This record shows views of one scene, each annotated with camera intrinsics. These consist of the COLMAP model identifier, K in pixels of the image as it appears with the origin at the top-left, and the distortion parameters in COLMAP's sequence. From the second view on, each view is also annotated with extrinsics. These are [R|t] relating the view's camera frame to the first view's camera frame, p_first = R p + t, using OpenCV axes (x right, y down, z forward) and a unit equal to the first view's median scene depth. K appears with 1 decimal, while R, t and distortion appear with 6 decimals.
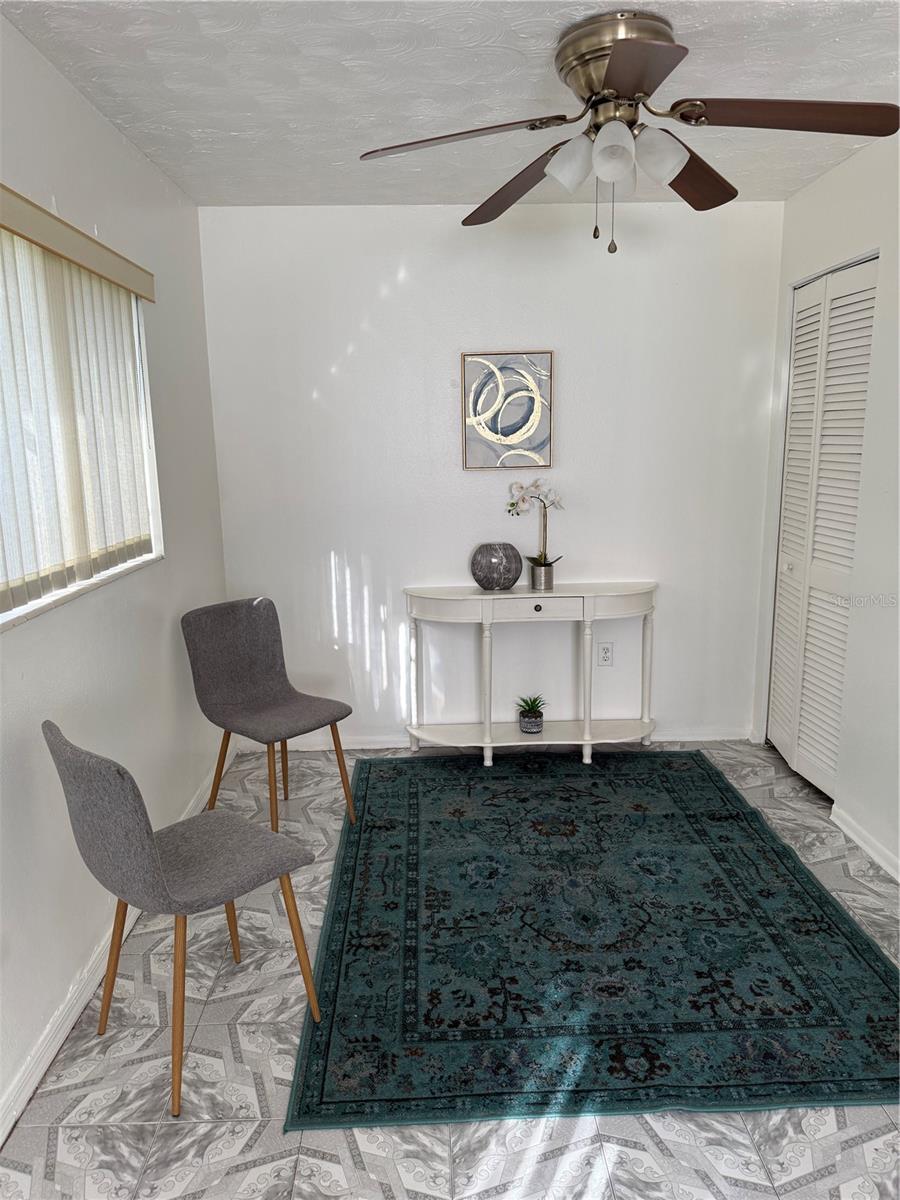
lens RADIAL K [[853.5, 0, 452.4], [0, 853.5, 605.4], [0, 0, 1]] dist [0.014384, -0.018175]
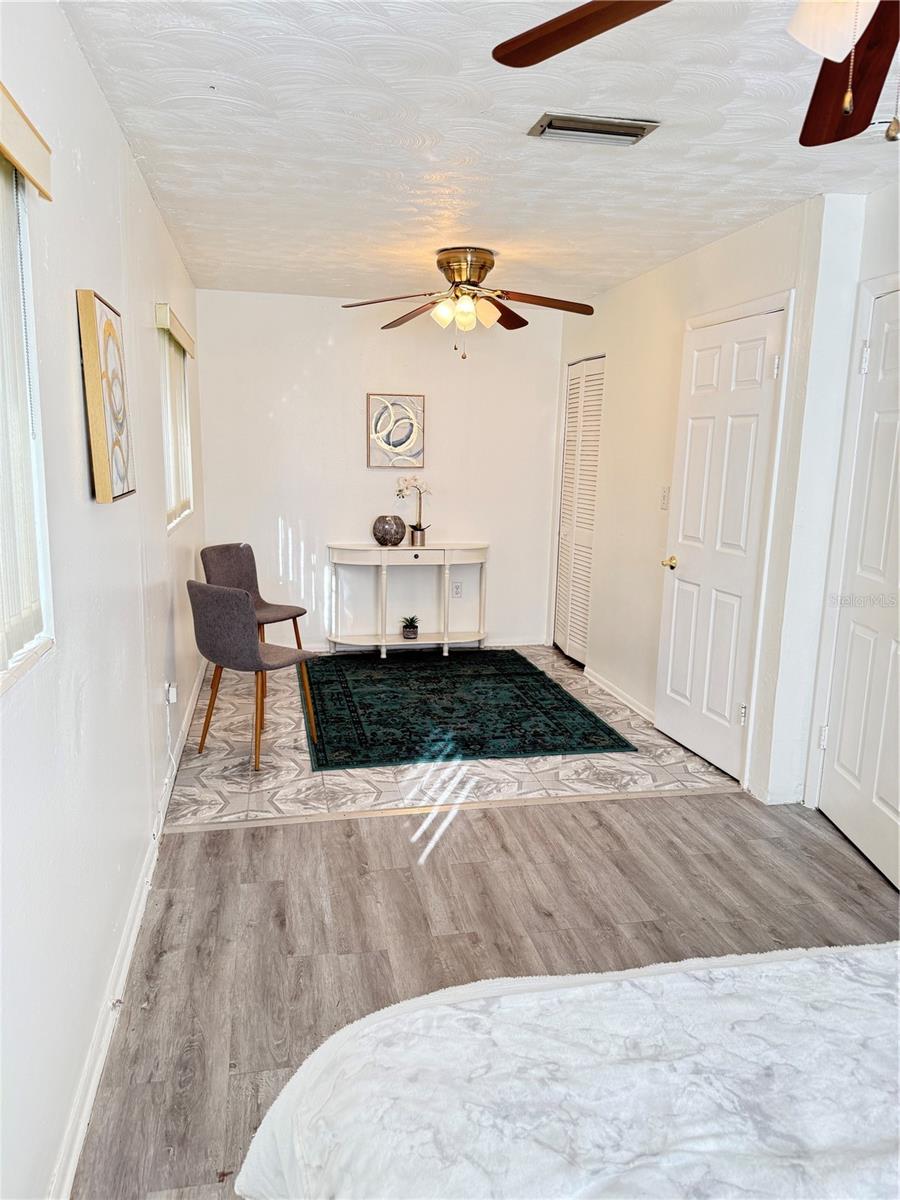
lens RADIAL K [[830.2, 0, 457.0], [0, 830.2, 622.5], [0, 0, 1]] dist [0.117685, -0.188531]
pose [[0.981857, 0.000673, 0.189624, -0.140013], [-0.002637, 0.999945, 0.010106, 0.130949], [-0.189607, -0.010423, 0.981805, -0.645345]]
